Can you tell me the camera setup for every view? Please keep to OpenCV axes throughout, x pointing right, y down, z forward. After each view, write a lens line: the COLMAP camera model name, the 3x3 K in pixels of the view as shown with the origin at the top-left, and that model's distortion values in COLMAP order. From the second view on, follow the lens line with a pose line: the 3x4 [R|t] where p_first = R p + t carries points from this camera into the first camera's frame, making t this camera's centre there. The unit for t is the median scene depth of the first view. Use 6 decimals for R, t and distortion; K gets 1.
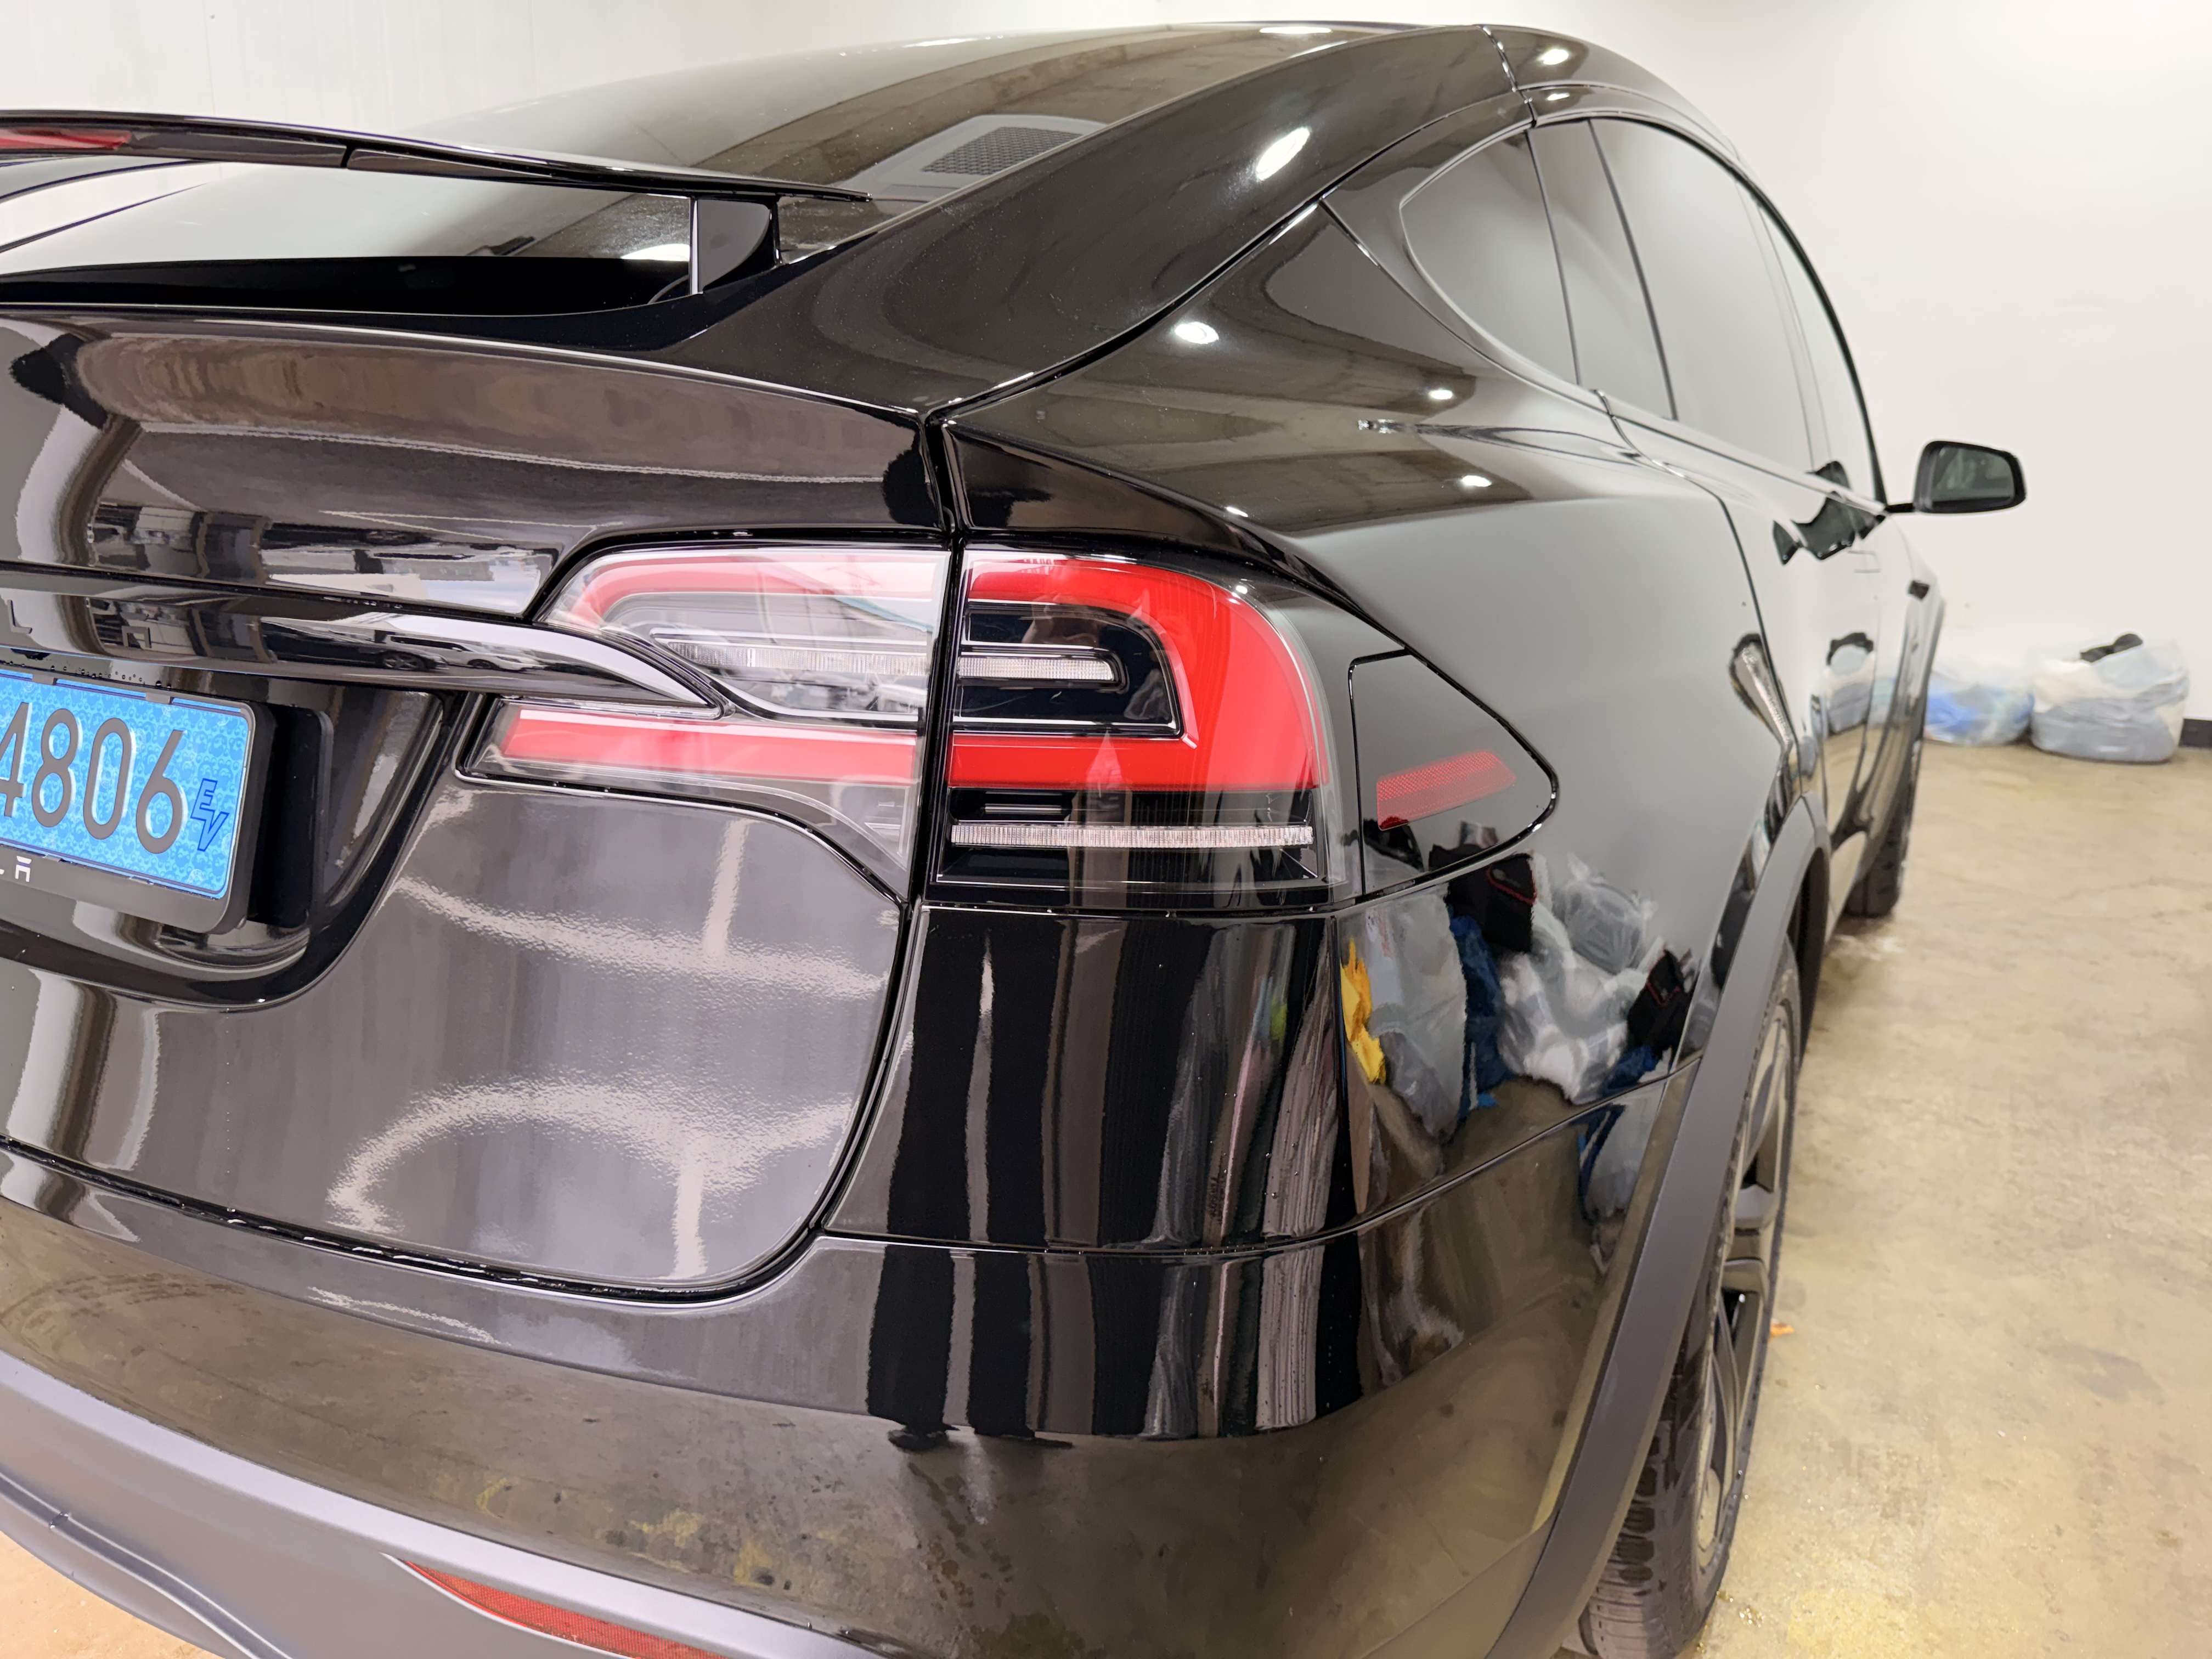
lens RADIAL K [[1502.1, 0, 1106.0], [0, 1502.1, 829.5], [0, 0, 1]] dist [0.001461, -0.003733]
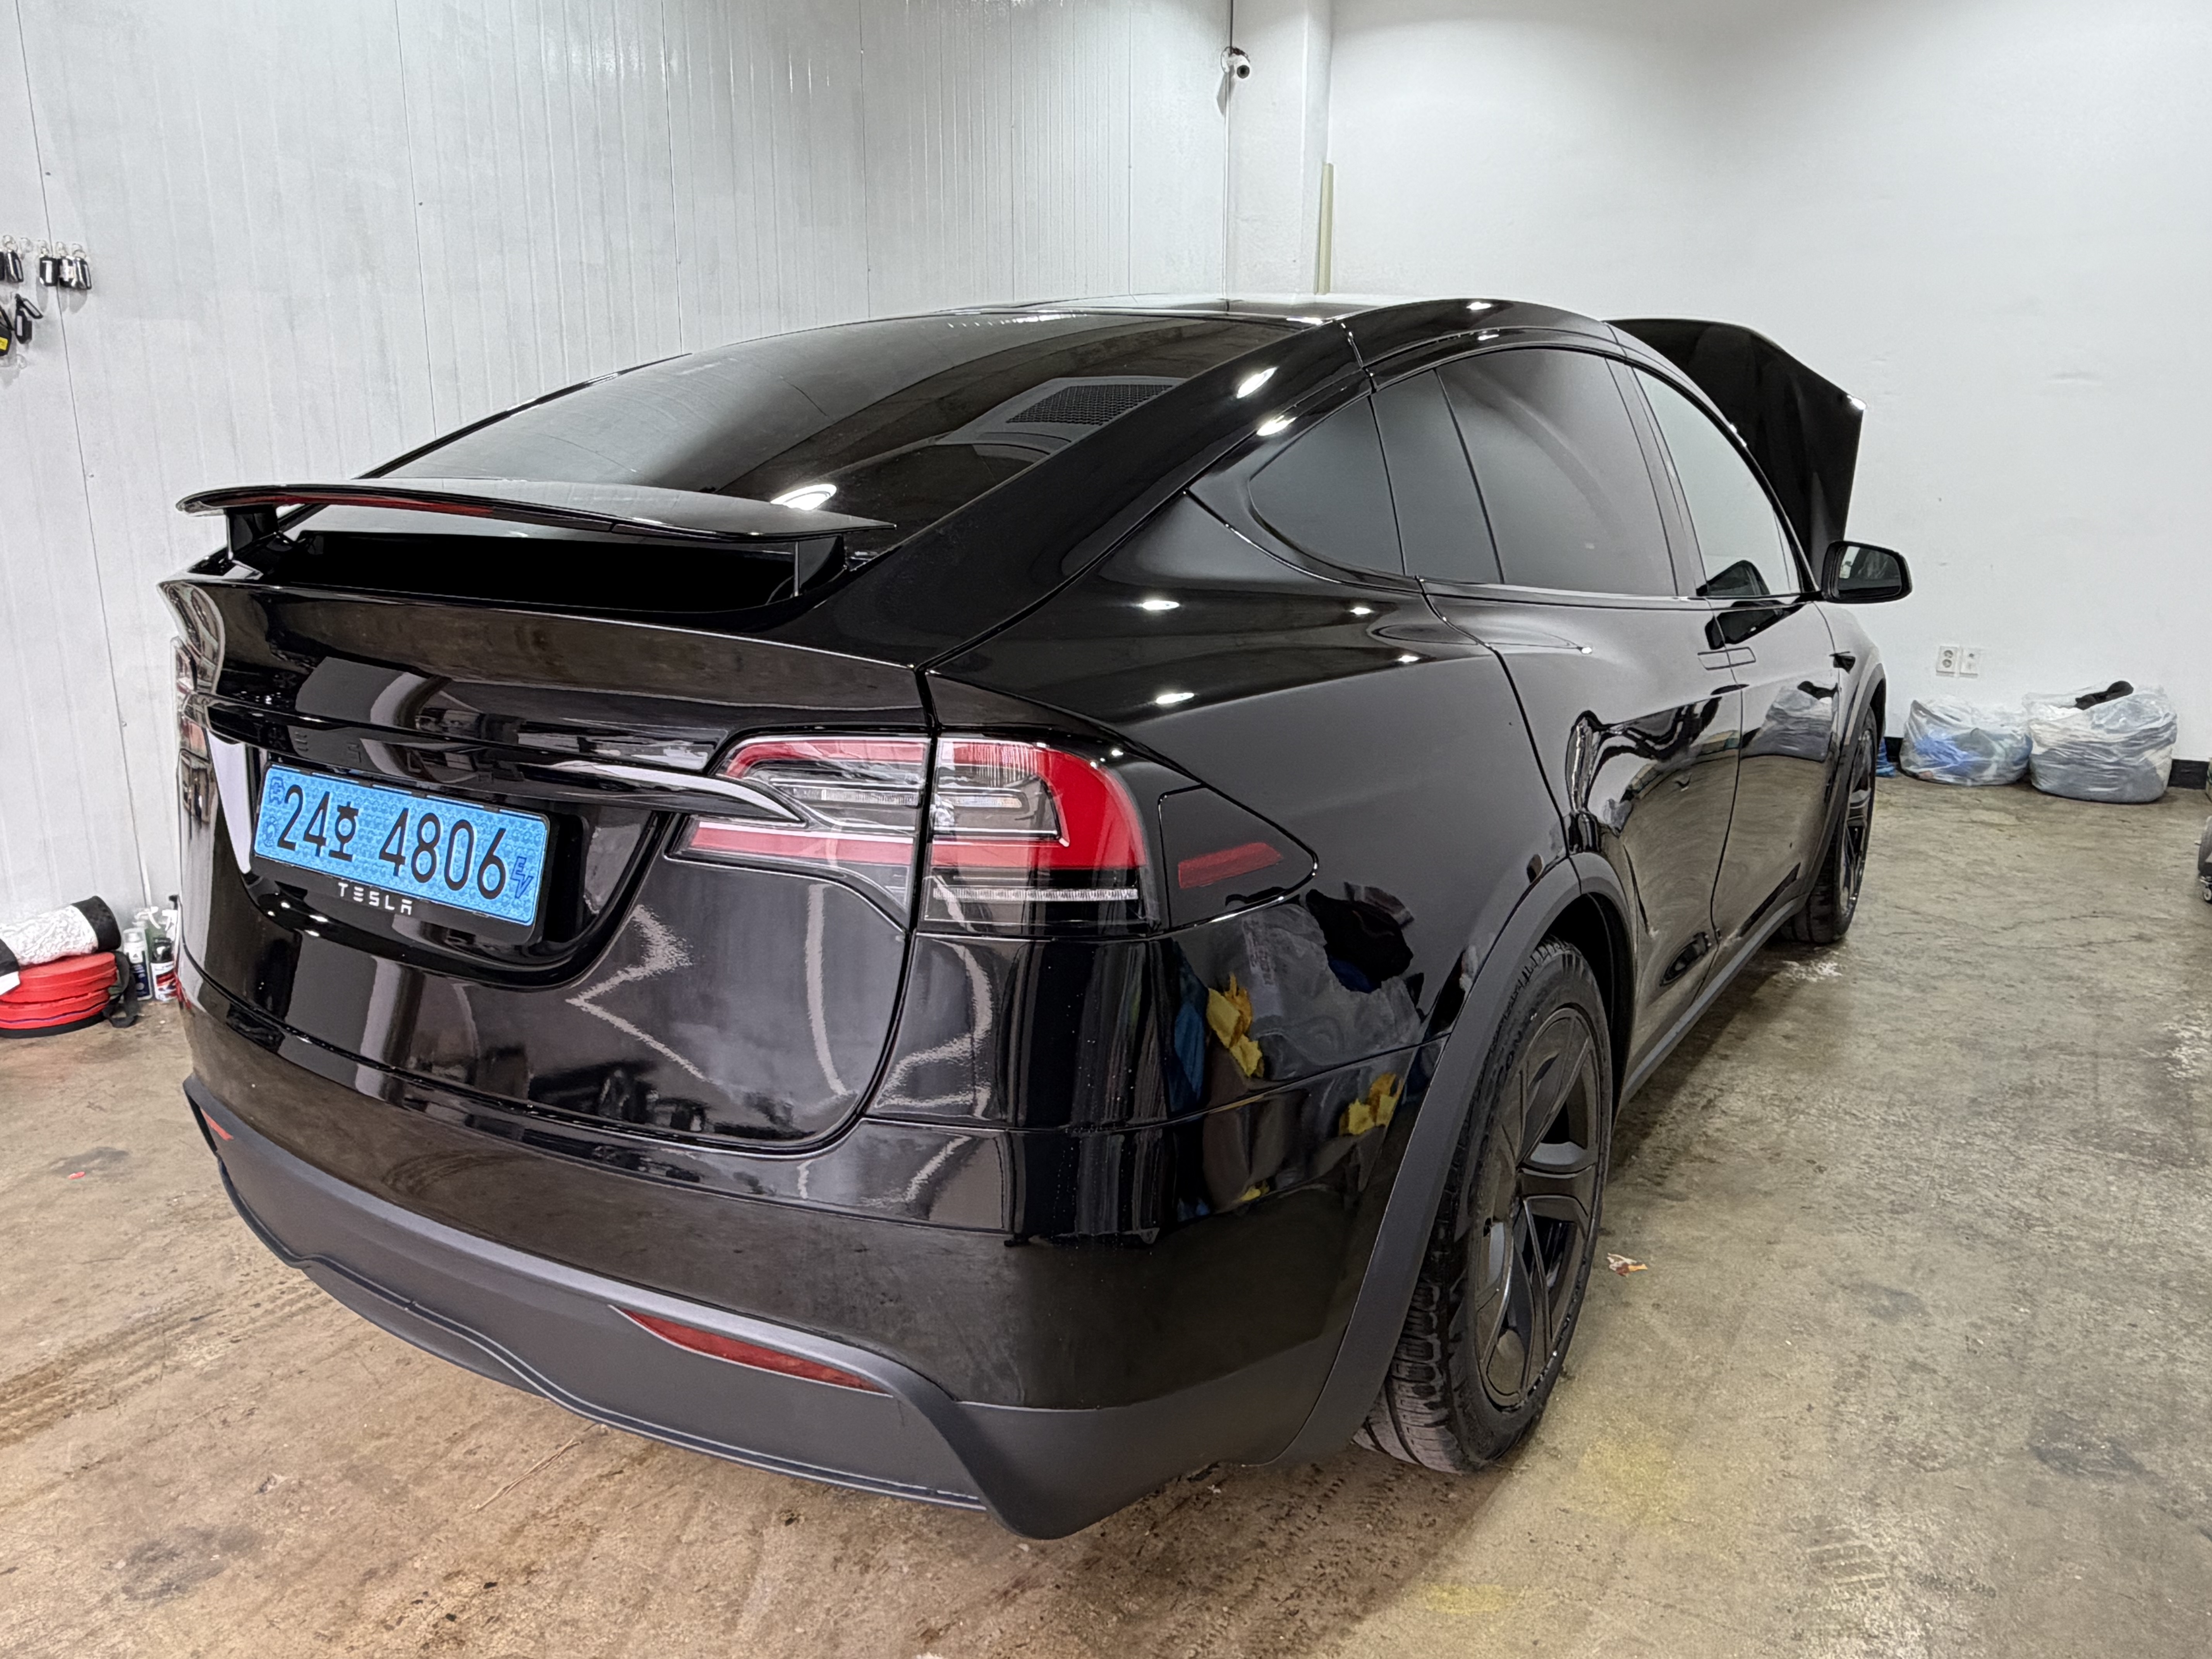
lens RADIAL K [[1478.2, 0, 1101.9], [0, 1478.2, 836.9], [0, 0, 1]] dist [-0.004721, 0.006273]
pose [[0.997469, 0.001550, -0.071092, 0.071894], [-0.002366, 0.999932, -0.011397, -0.014217], [0.071069, 0.011536, 0.997405, -0.242310]]
